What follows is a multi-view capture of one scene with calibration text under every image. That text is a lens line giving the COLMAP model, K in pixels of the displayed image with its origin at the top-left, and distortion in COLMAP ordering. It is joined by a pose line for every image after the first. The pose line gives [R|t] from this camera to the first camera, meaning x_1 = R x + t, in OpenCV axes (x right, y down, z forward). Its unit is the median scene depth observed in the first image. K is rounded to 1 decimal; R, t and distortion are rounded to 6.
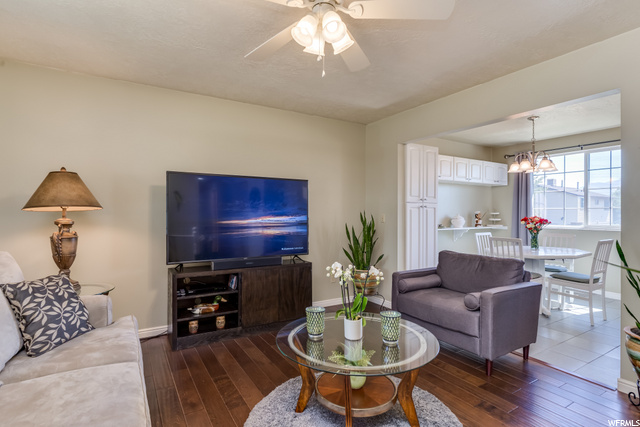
lens RADIAL K [[326.6, 0, 319.2], [0, 326.6, 213.7], [0, 0, 1]] dist [0.005408, 0.001269]
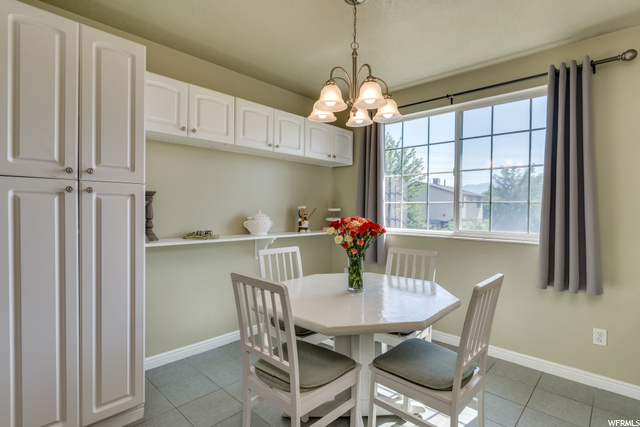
lens RADIAL K [[326.6, 0, 316.2], [0, 326.6, 213.6], [0, 0, 1]] dist [0.005408, 0.001269]
pose [[0.966540, 0.003661, 0.256490, 0.400830], [-0.007361, 0.999882, 0.013469, -0.001799], [-0.256410, -0.014907, 0.966453, 0.473612]]
